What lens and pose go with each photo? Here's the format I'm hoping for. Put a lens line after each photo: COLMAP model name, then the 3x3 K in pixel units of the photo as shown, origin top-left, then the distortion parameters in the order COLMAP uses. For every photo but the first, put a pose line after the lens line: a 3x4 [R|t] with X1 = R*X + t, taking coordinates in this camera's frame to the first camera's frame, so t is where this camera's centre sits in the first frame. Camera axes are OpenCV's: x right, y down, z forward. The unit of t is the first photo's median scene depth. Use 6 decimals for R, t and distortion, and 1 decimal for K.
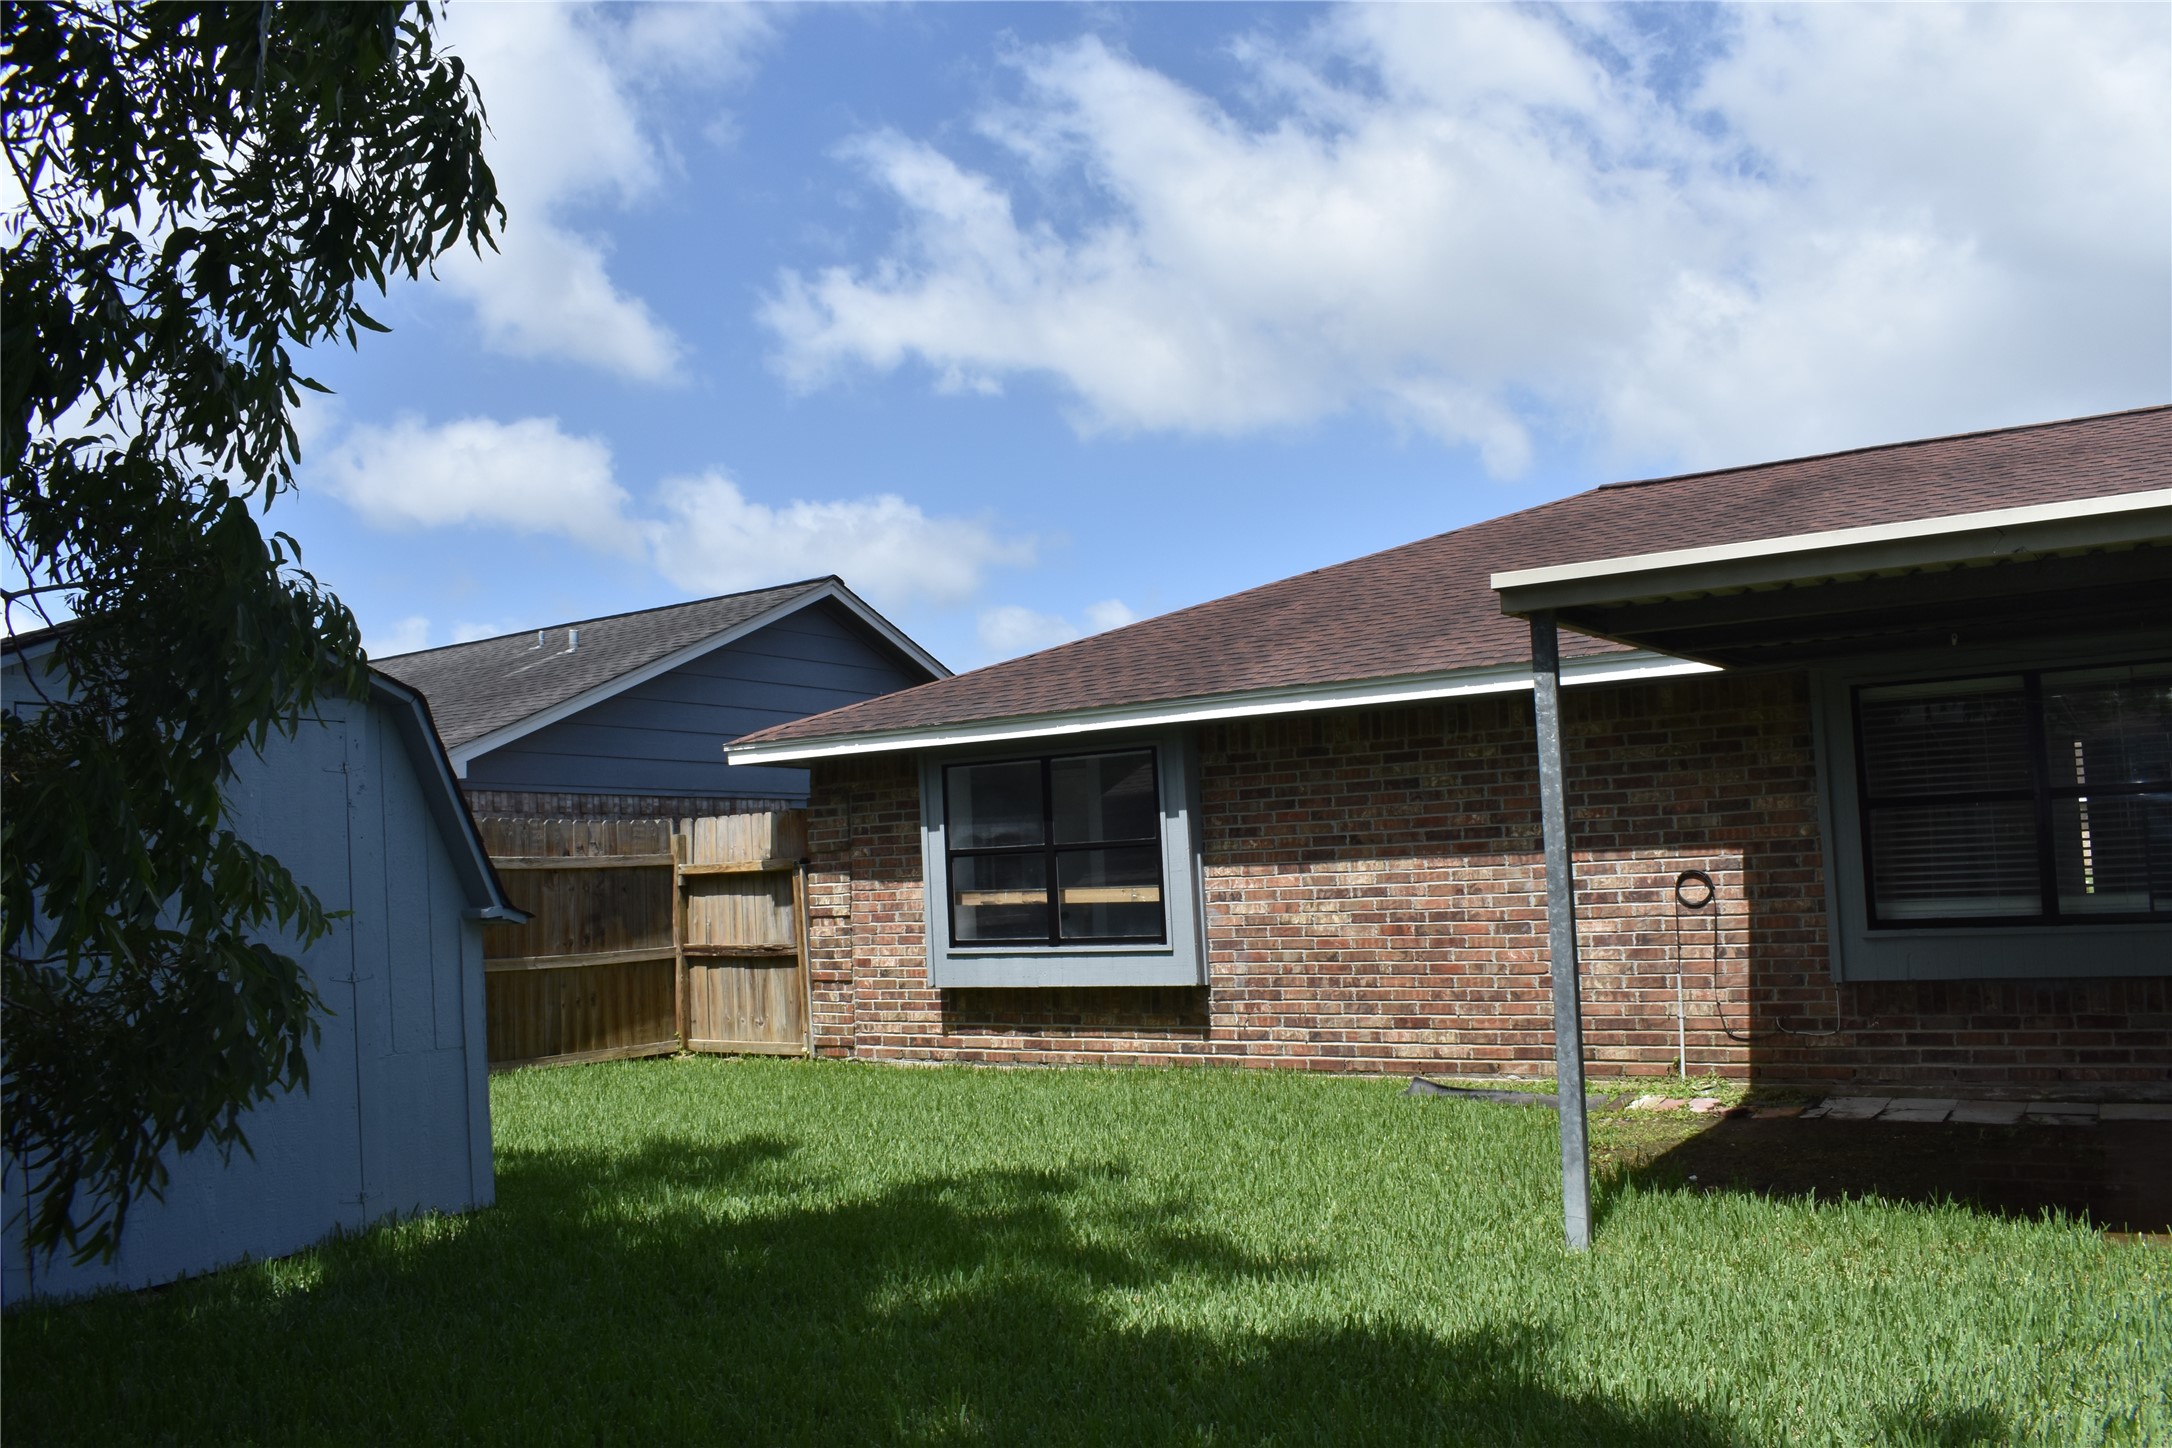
lens RADIAL K [[1700.2, 0, 1099.2], [0, 1700.2, 700.1], [0, 0, 1]] dist [-0.102730, 0.024103]
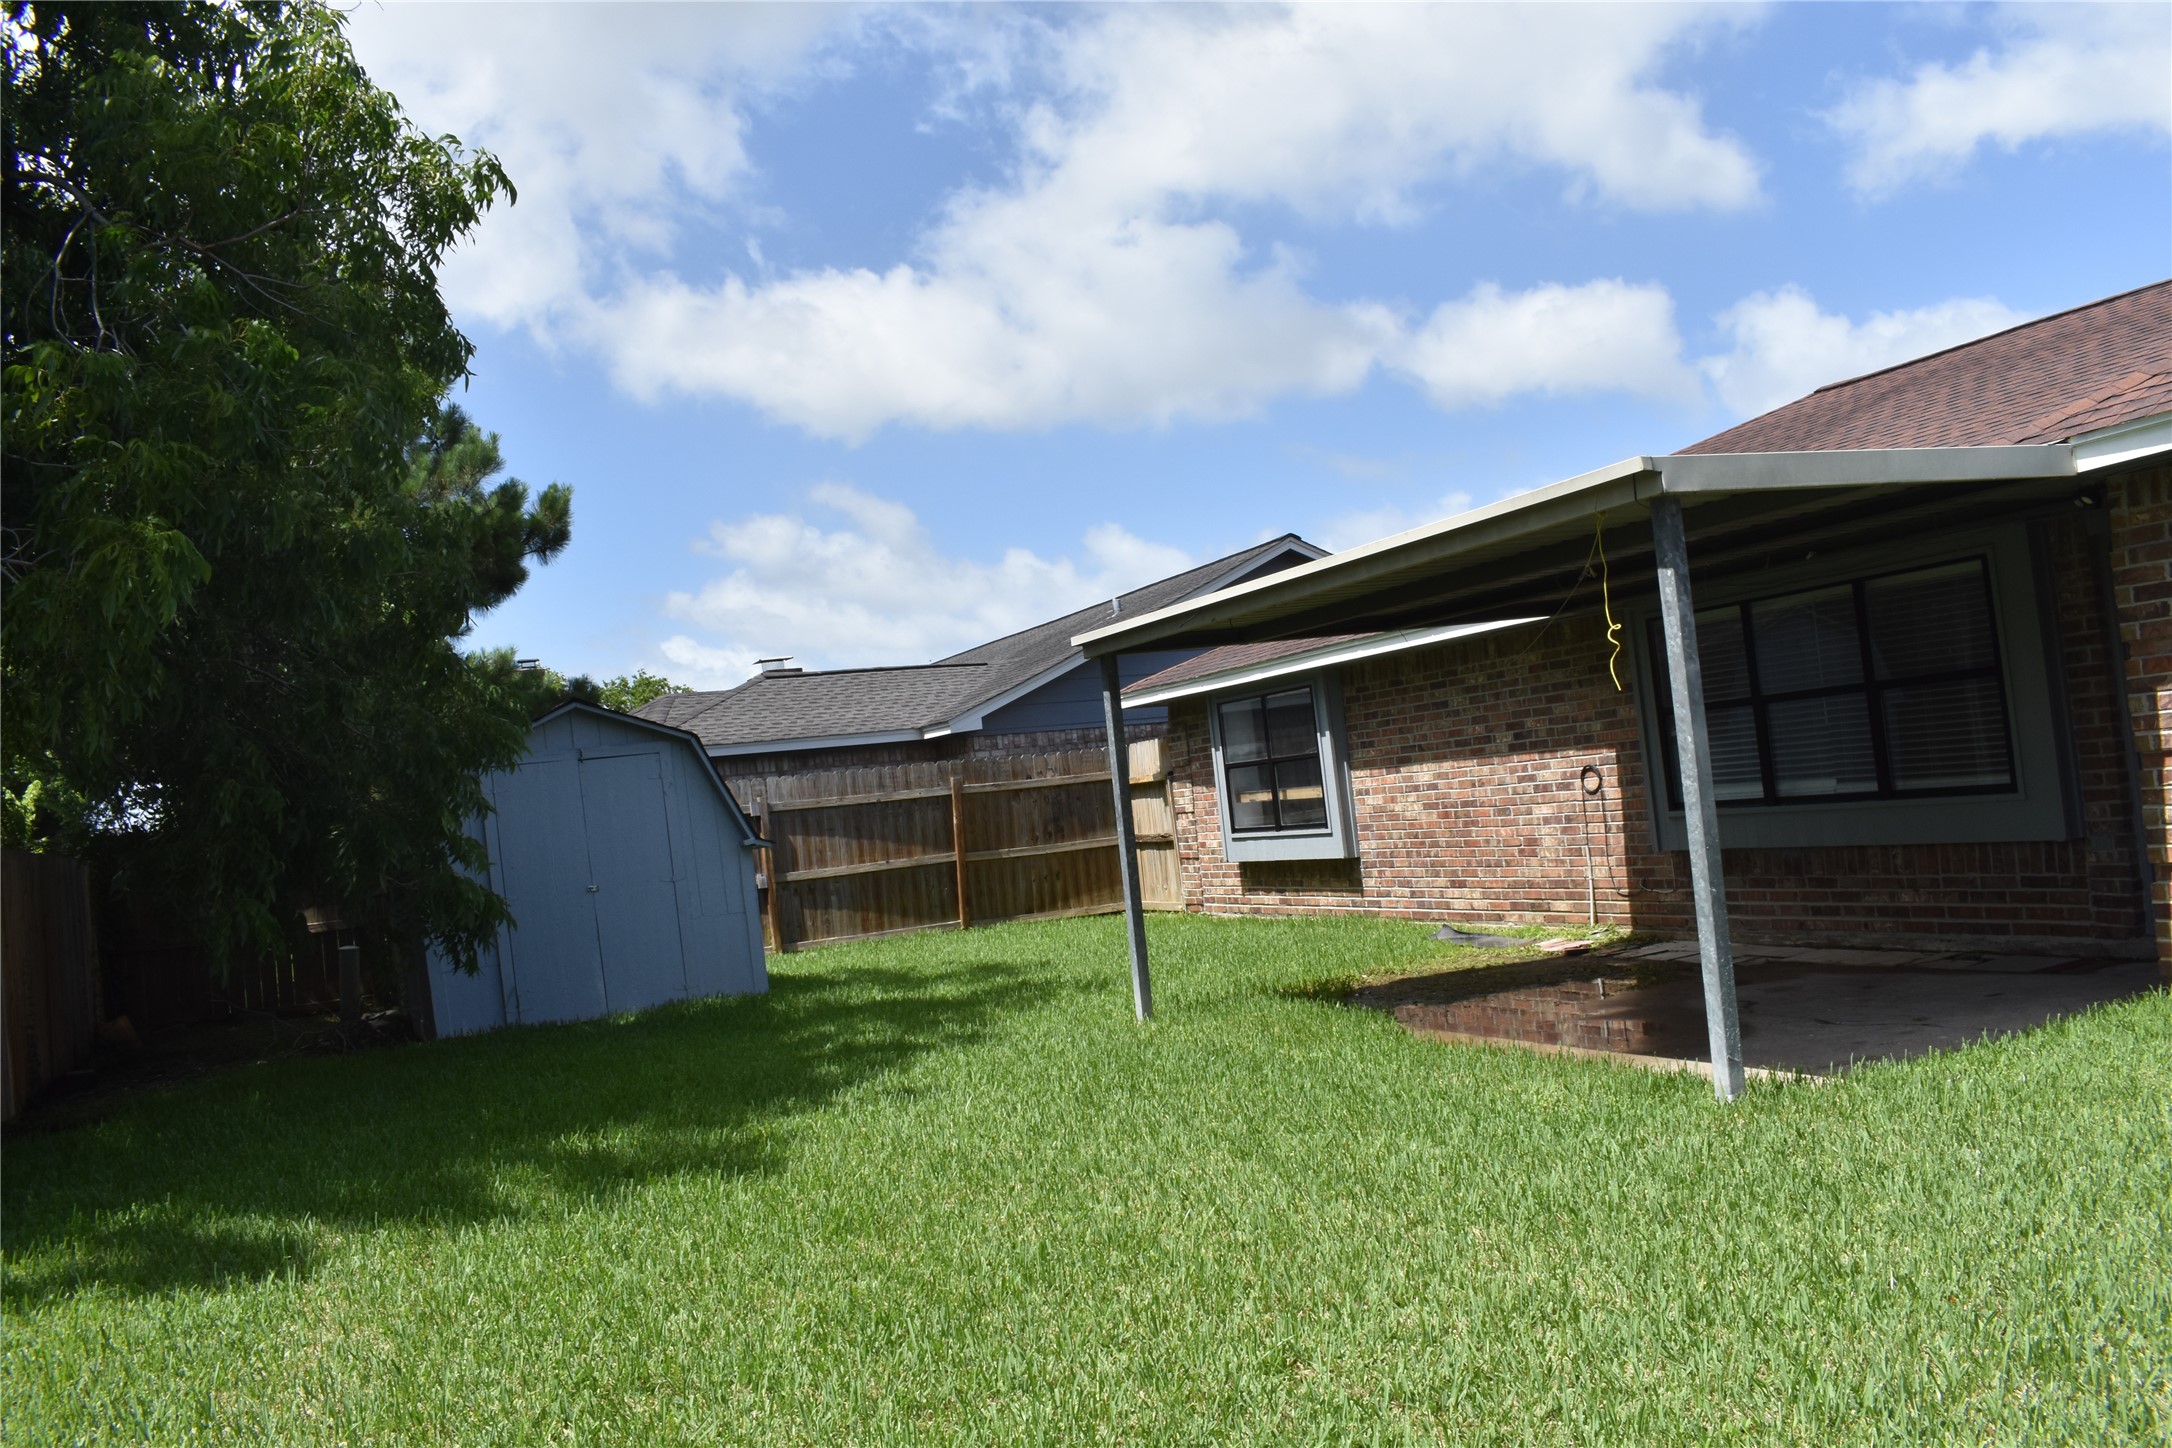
lens RADIAL K [[1700.2, 0, 1087.7], [0, 1700.2, 722.3], [0, 0, 1]] dist [-0.102730, 0.024103]
pose [[0.836233, -0.068780, -0.544043, 0.650877], [0.122308, 0.990505, 0.062773, -0.052705], [0.534560, -0.119034, 0.836706, -0.250379]]
